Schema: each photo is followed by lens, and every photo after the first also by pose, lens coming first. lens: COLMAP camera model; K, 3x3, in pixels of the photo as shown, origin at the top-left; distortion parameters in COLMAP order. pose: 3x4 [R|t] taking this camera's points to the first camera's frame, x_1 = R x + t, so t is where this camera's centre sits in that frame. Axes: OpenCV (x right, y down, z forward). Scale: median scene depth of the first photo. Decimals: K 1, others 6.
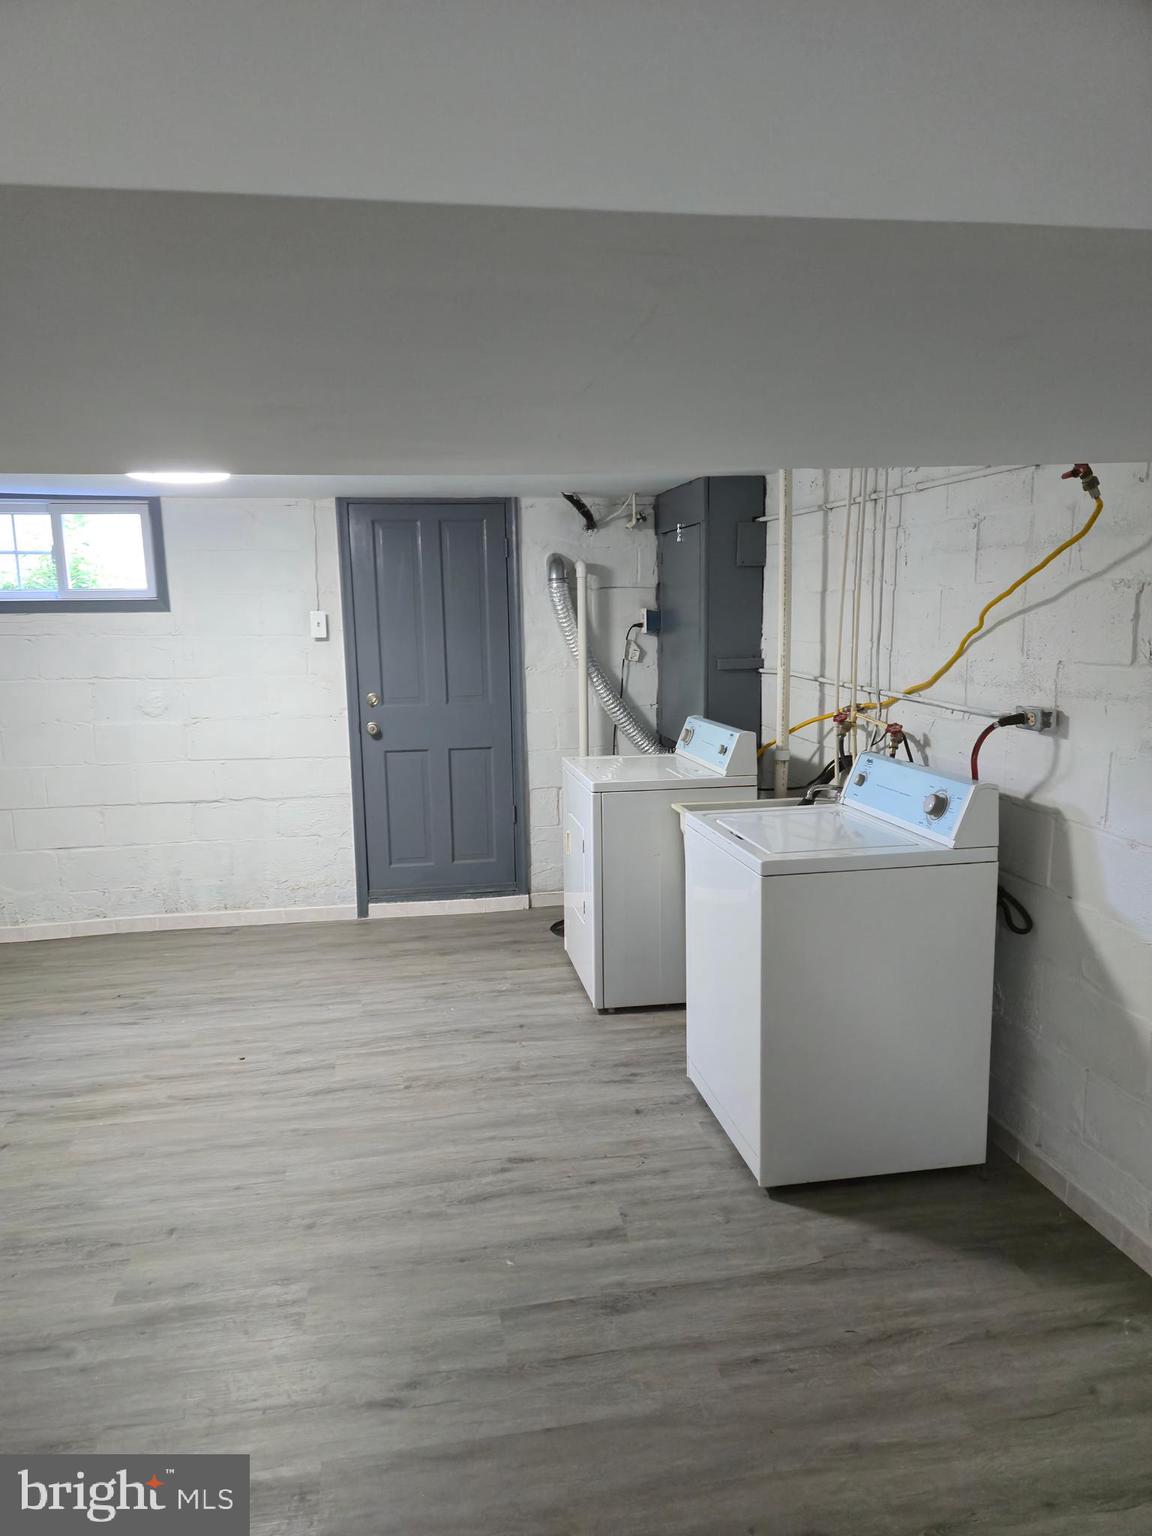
lens RADIAL K [[1031.4, 0, 574.8], [0, 1031.4, 779.1], [0, 0, 1]] dist [0.073587, -0.064089]
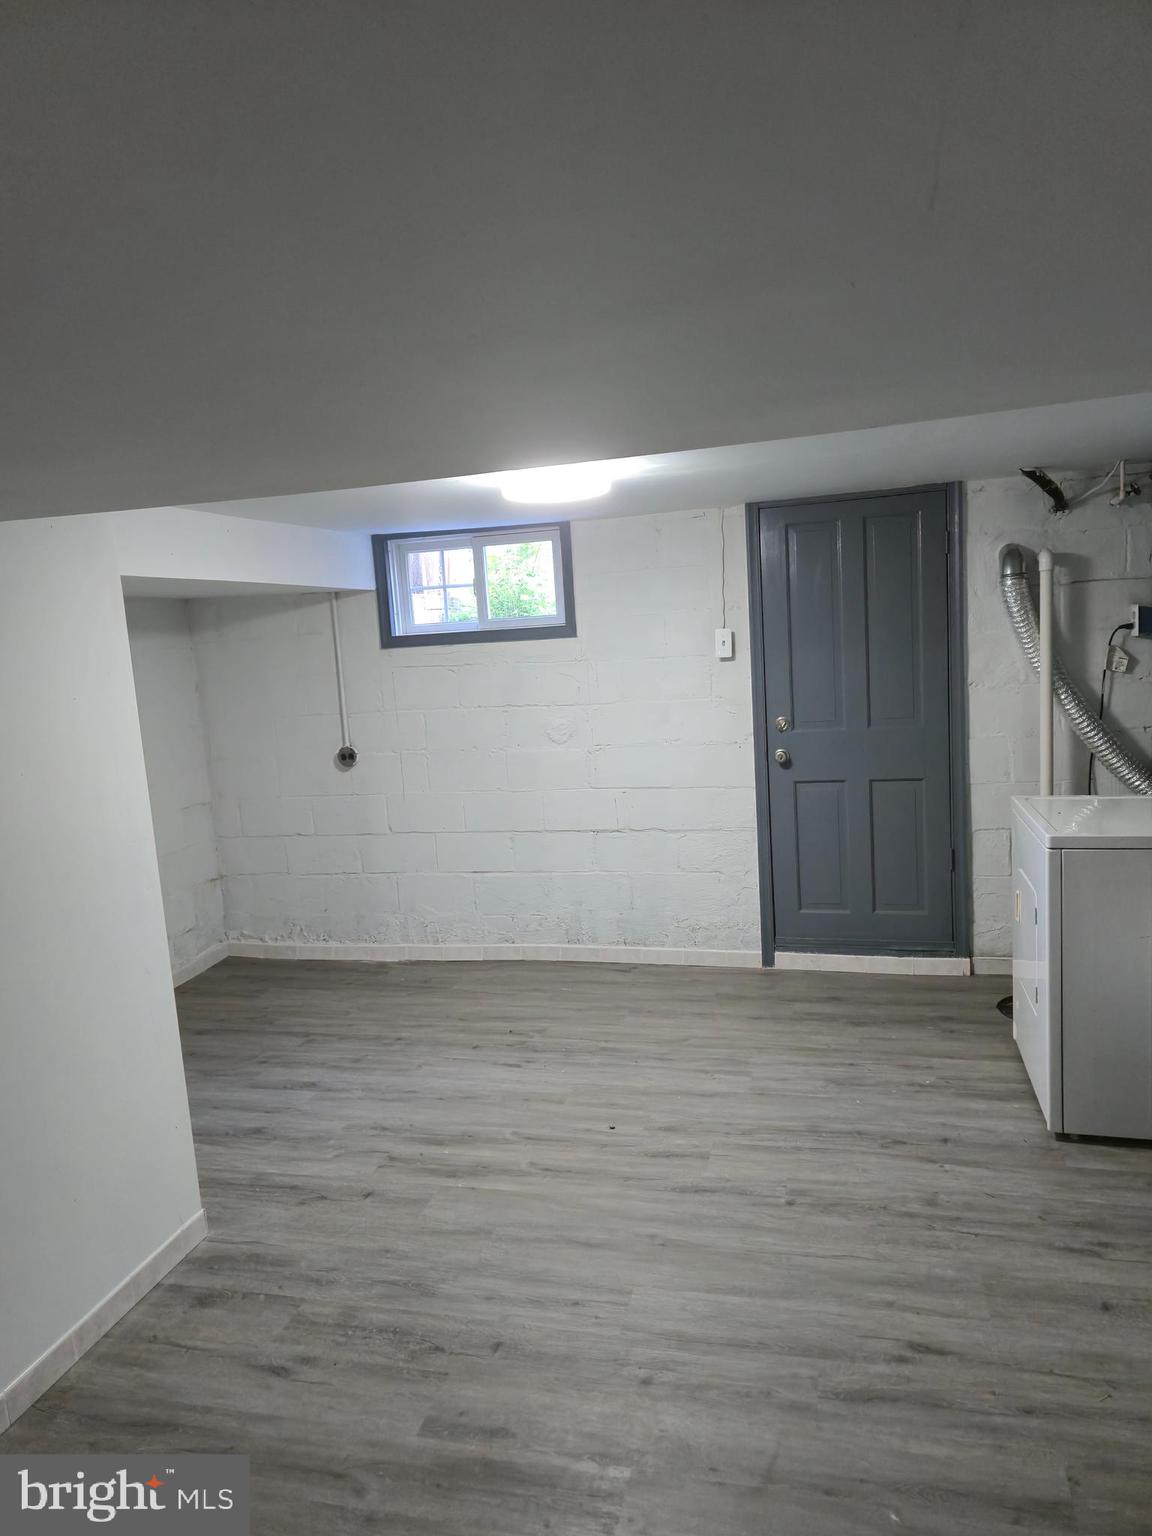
lens RADIAL K [[1031.4, 0, 572.4], [0, 1031.4, 762.8], [0, 0, 1]] dist [0.073587, -0.064089]
pose [[0.906428, 0.012688, -0.422170, 0.022158], [-0.023754, 0.999498, -0.020963, -0.024103], [0.421692, 0.029029, 0.906274, 0.135197]]
